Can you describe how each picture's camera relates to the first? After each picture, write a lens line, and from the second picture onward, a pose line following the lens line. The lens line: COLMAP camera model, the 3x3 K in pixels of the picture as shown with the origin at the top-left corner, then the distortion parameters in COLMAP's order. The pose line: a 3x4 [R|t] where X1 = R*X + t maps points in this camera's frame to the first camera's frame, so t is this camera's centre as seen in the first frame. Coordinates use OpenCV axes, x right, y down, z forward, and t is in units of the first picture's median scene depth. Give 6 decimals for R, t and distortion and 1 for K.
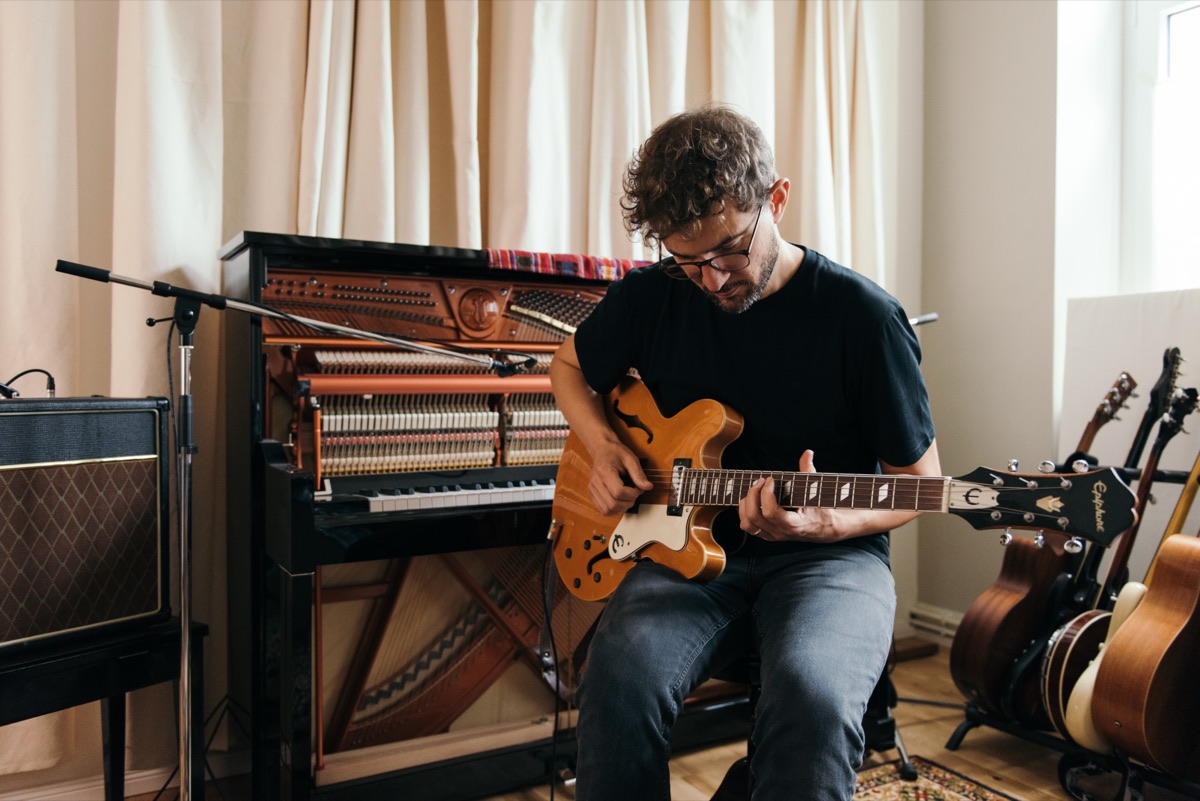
lens RADIAL K [[950.1, 0, 600.0], [0, 950.1, 400.5], [0, 0, 1]] dist [-0.001722, 0.002690]
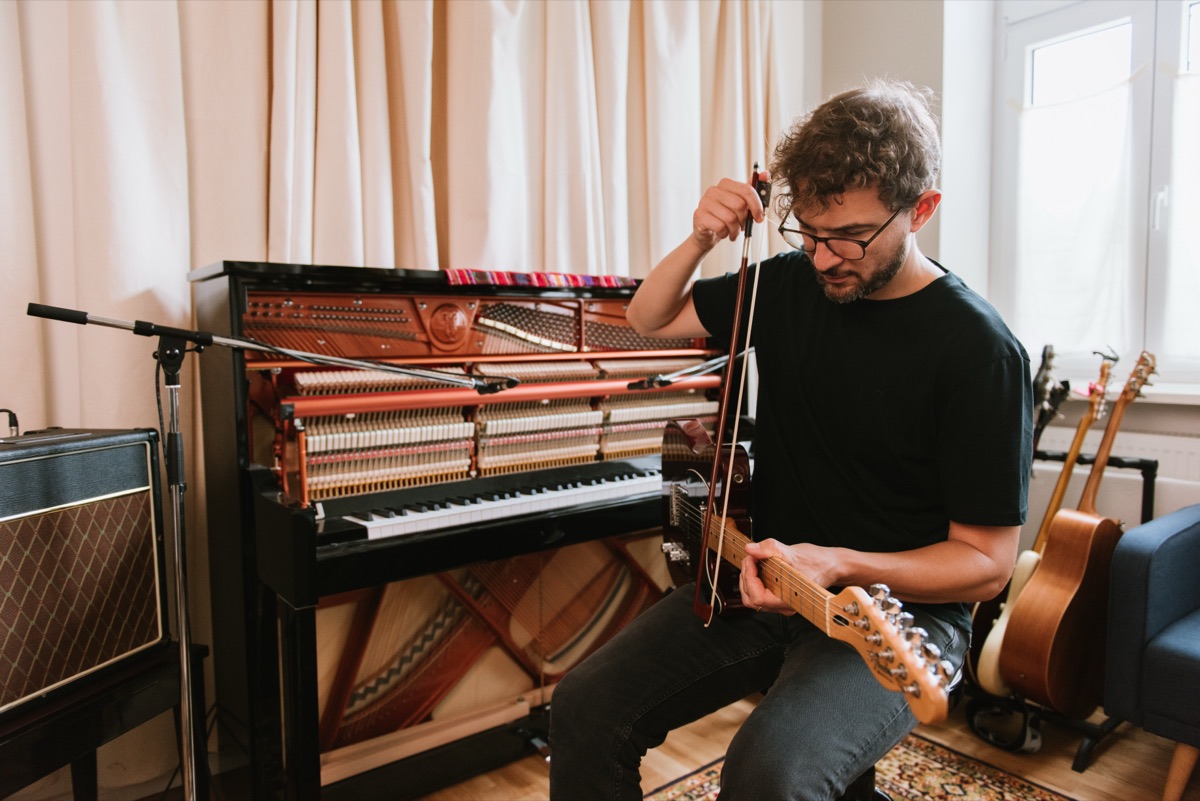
lens RADIAL K [[804.6, 0, 600.0], [0, 804.6, 400.5], [0, 0, 1]] dist [0.005483, -0.000143]
pose [[0.991871, -0.027843, 0.124166, -0.076863], [0.021413, 0.998374, 0.052823, -0.055969], [-0.125435, -0.049735, 0.990854, 0.092901]]
